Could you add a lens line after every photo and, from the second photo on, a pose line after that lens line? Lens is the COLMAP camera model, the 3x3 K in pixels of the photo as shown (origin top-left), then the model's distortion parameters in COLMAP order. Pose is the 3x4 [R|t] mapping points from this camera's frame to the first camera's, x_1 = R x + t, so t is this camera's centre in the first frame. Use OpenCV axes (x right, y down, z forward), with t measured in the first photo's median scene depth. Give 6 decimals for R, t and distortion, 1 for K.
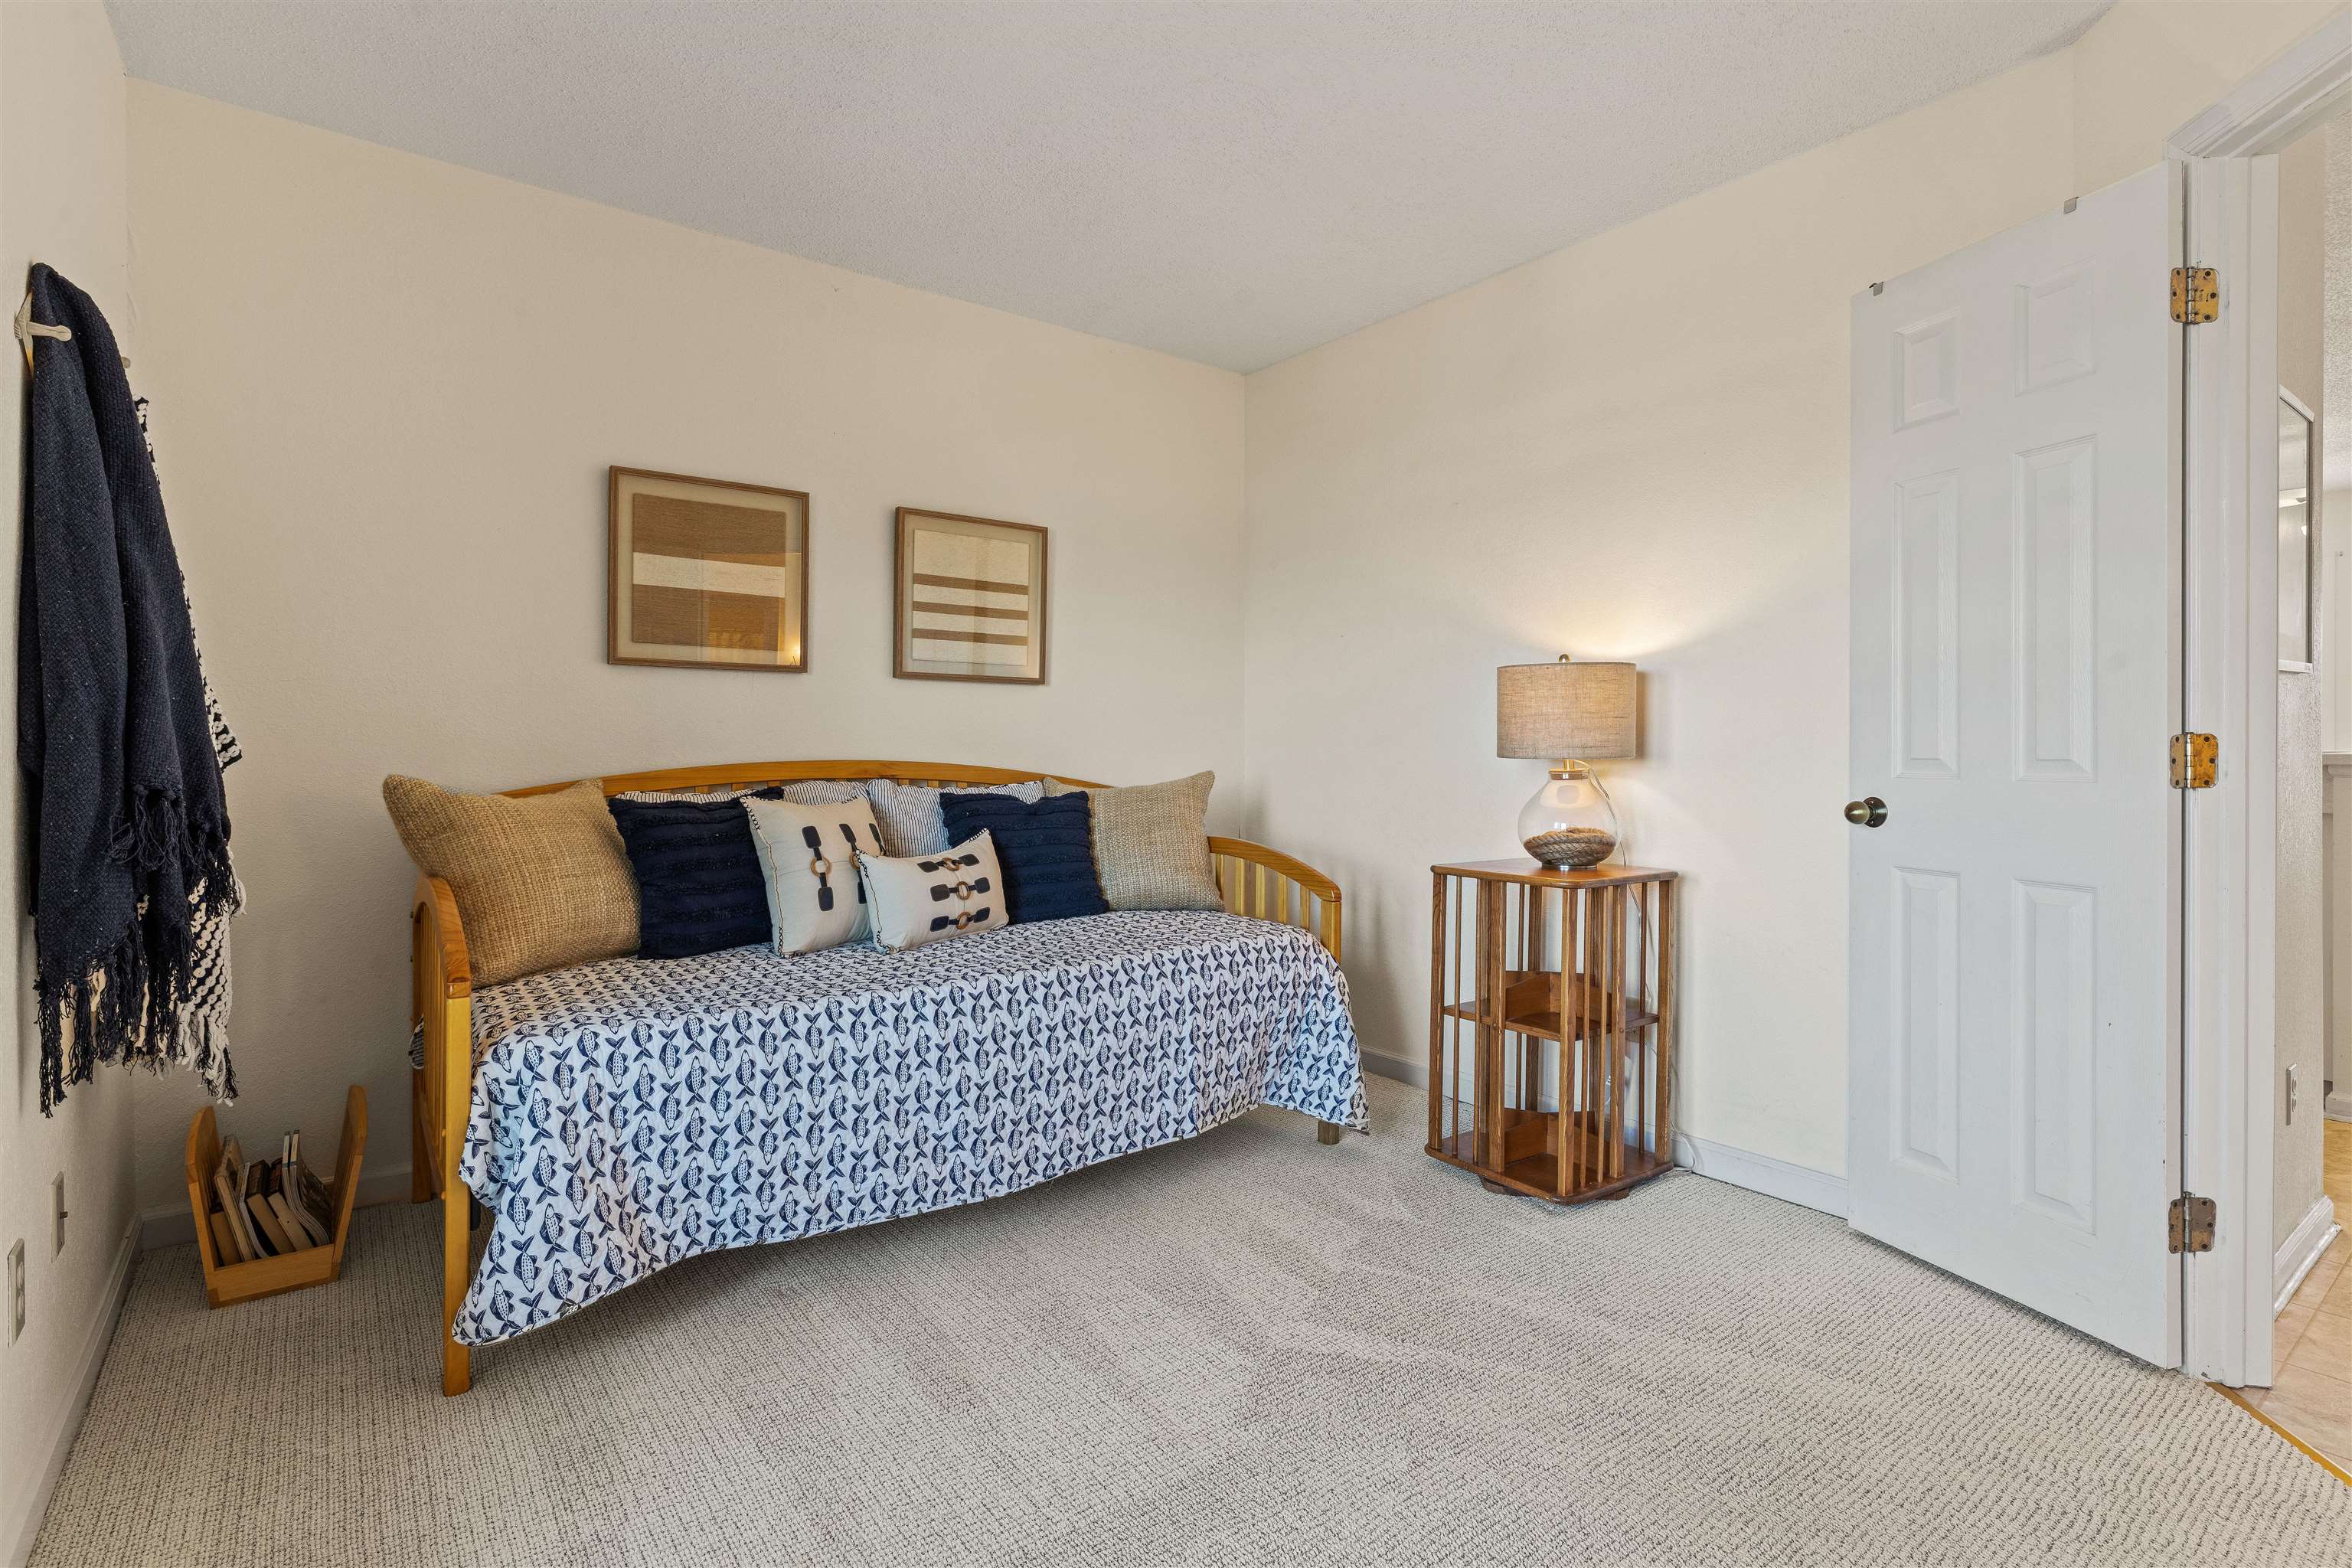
lens RADIAL K [[1149.2, 0, 1177.3], [0, 1149.2, 770.3], [0, 0, 1]] dist [-0.002621, 0.001181]
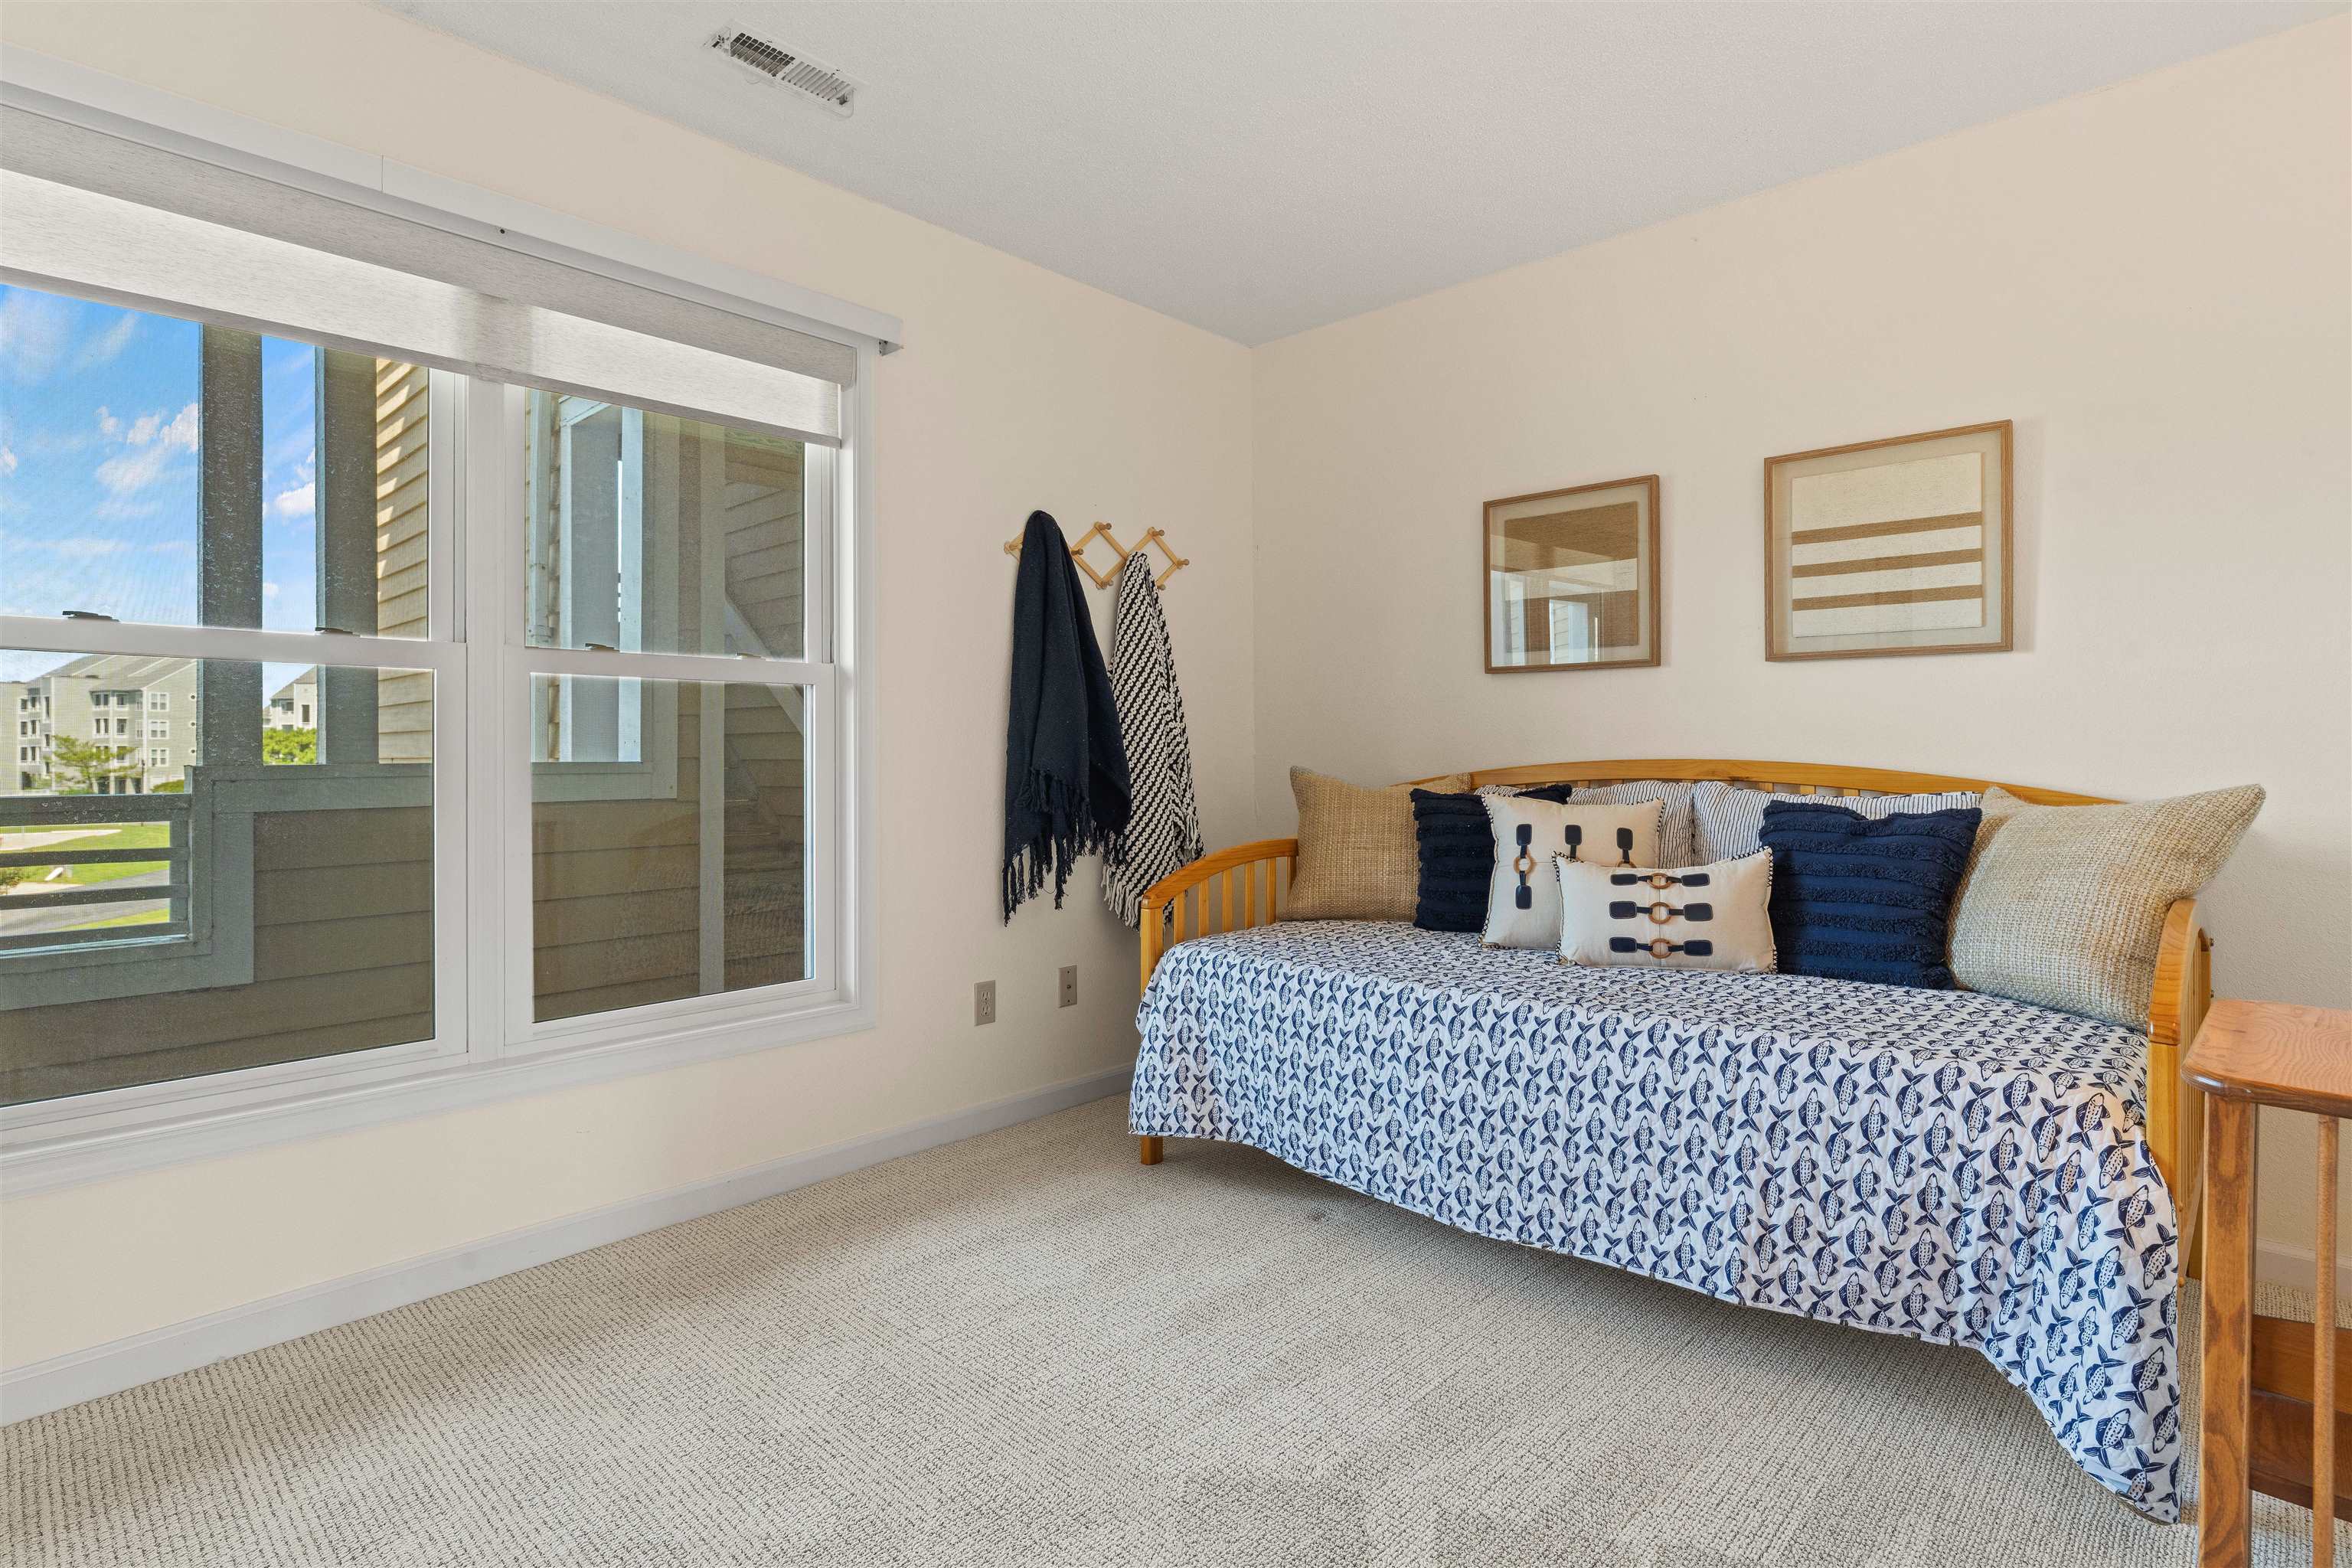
lens RADIAL K [[1149.2, 0, 1177.3], [0, 1149.2, 770.3], [0, 0, 1]] dist [-0.002621, 0.001181]
pose [[0.172021, 0.013248, -0.985004, 0.574946], [-0.021165, 0.999728, 0.009750, -0.000962], [0.984866, 0.019171, 0.172255, 0.495456]]
